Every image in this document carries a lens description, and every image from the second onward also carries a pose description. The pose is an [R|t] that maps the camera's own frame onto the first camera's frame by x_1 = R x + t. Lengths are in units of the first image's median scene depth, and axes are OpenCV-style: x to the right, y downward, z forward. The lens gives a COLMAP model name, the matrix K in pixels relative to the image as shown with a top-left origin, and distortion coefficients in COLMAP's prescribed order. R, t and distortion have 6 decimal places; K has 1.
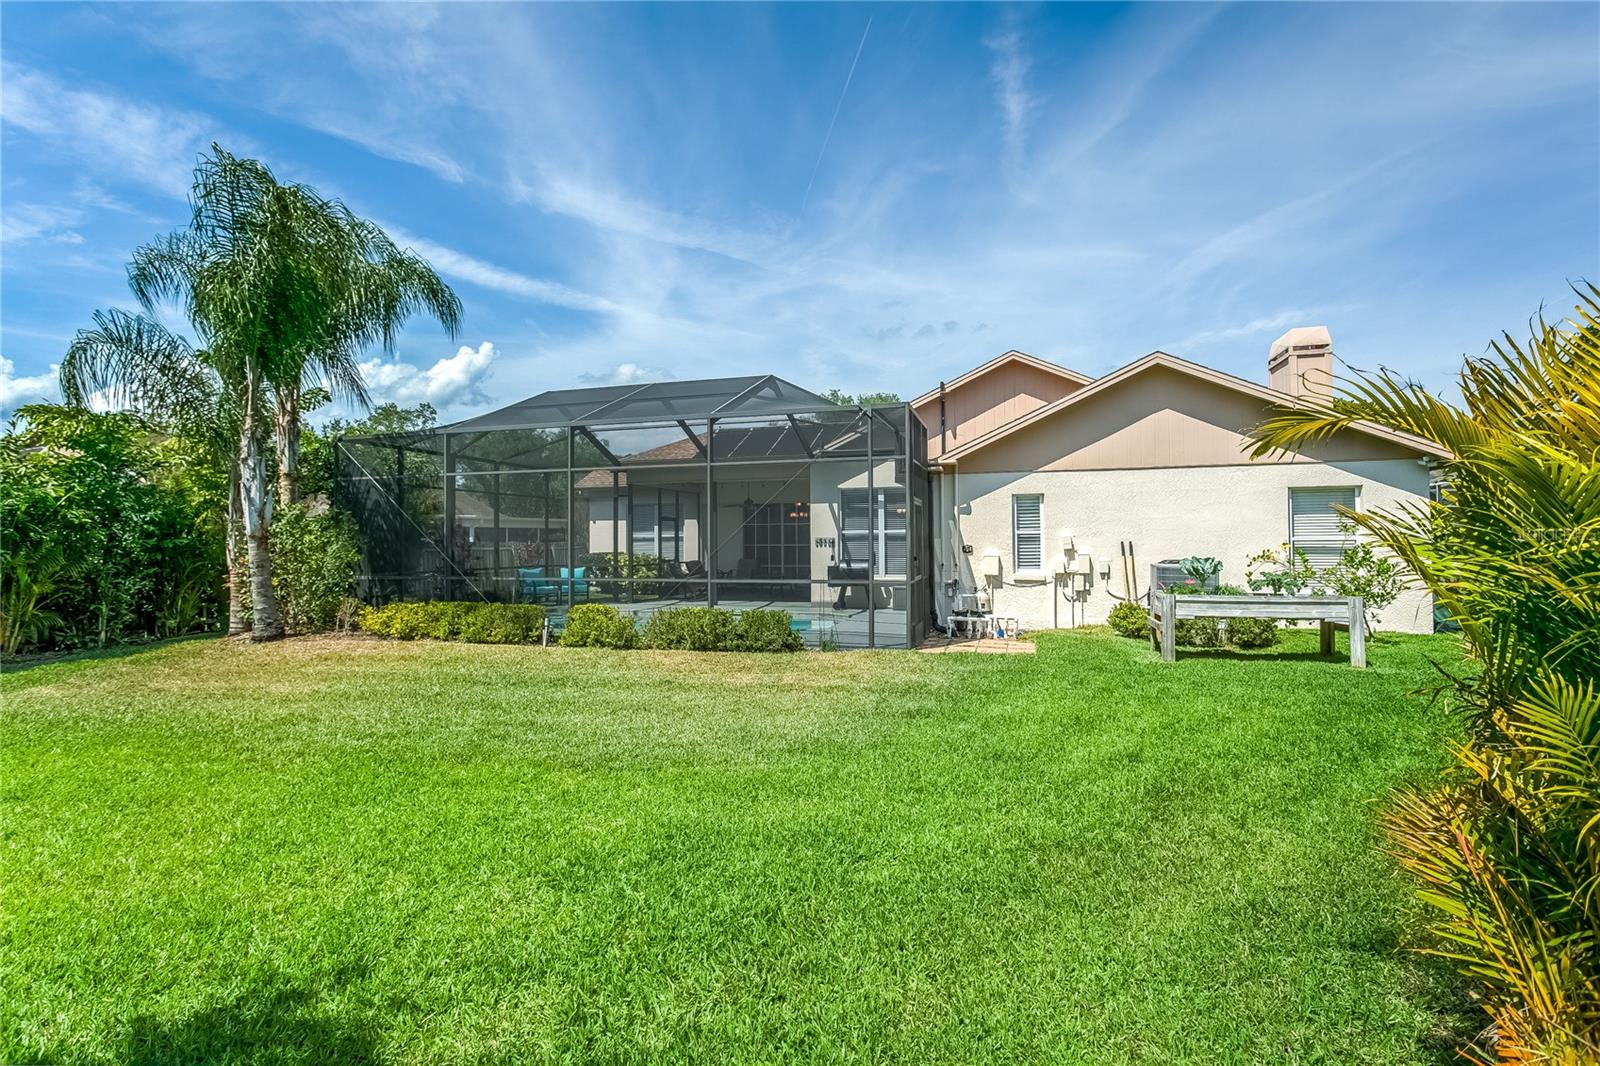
lens RADIAL K [[752.7, 0, 800.0], [0, 752.7, 533.0], [0, 0, 1]] dist [-0.001472, -0.000134]
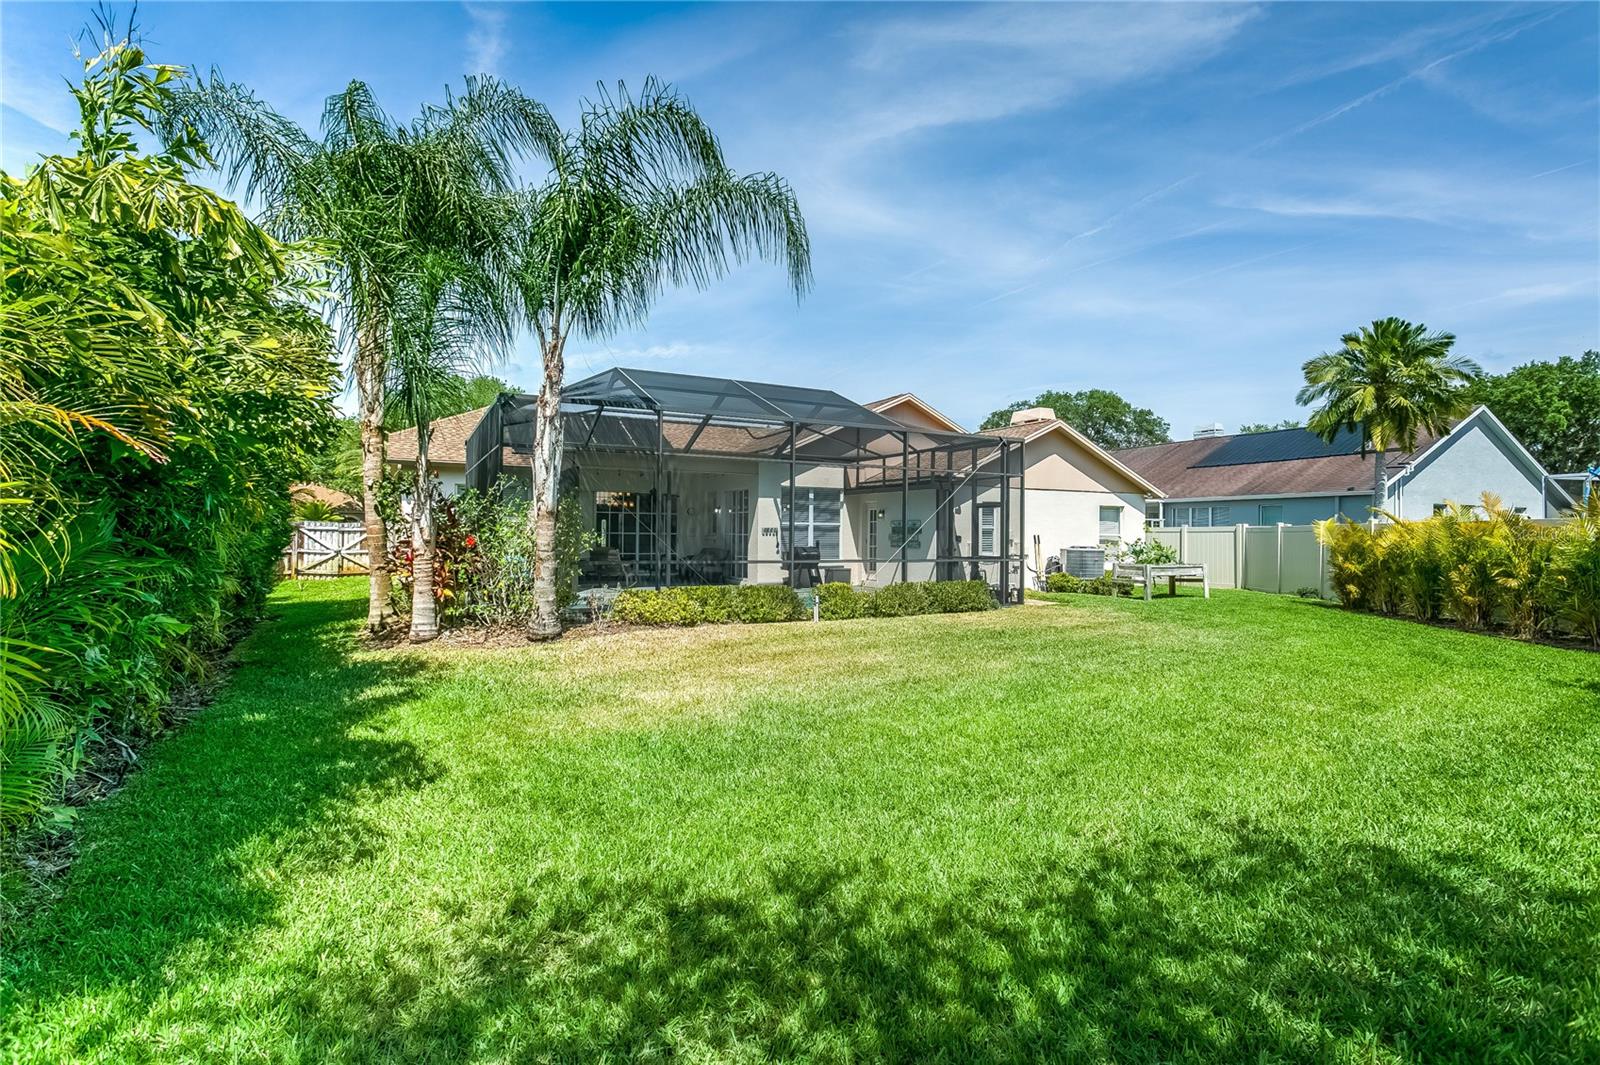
lens RADIAL K [[752.7, 0, 800.0], [0, 752.7, 532.5], [0, 0, 1]] dist [-0.001472, -0.000134]
pose [[0.726730, 0.018954, 0.686662, -0.730728], [-0.024134, 0.999707, -0.002052, 0.015384], [-0.686499, -0.015081, 0.726974, 0.136895]]
